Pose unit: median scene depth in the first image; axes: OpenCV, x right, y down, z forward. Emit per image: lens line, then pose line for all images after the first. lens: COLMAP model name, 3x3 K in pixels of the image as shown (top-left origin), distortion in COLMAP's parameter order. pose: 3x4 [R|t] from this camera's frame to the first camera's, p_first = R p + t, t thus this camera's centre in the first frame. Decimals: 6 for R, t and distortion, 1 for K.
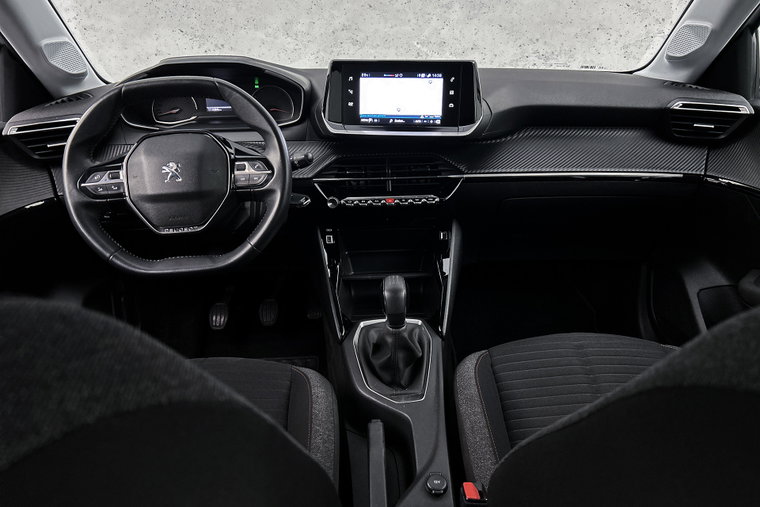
lens RADIAL K [[578.6, 0, 385.7], [0, 578.6, 260.7], [0, 0, 1]] dist [0.053906, -0.057173]
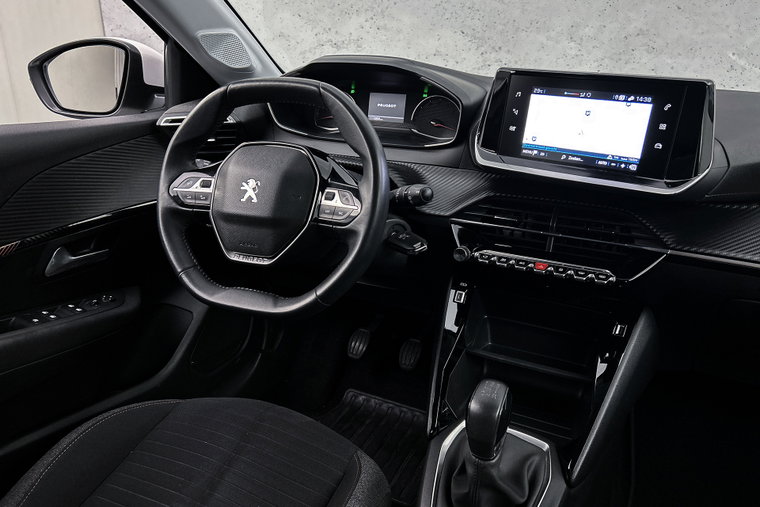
lens RADIAL K [[578.6, 0, 379.8], [0, 578.6, 257.9], [0, 0, 1]] dist [0.053906, -0.057173]
pose [[0.877127, 0.198812, -0.437174, 0.144863], [-0.203282, 0.978417, 0.037096, -0.100869], [0.435114, 0.056332, 0.898611, 0.270562]]
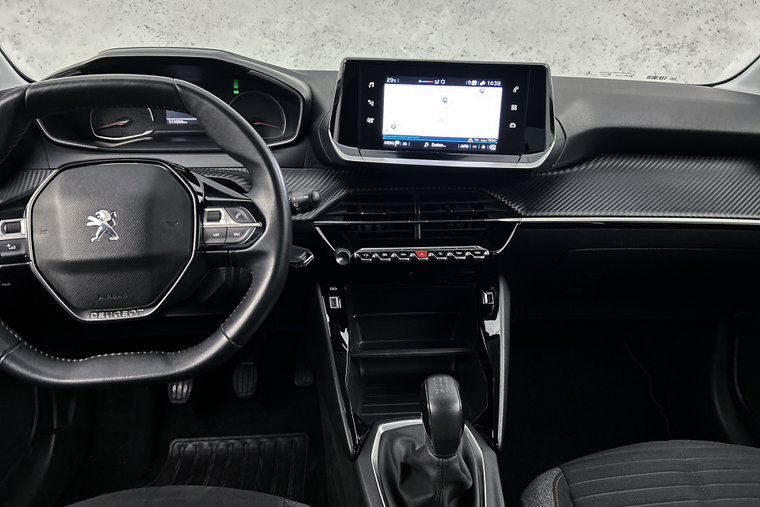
lens RADIAL K [[578.6, 0, 384.6], [0, 578.6, 260.2], [0, 0, 1]] dist [0.053906, -0.057173]
pose [[0.998776, 0.011140, 0.048183, -0.074007], [-0.010615, 0.999882, -0.011121, -0.088394], [-0.048301, 0.010596, 0.998777, 0.283878]]
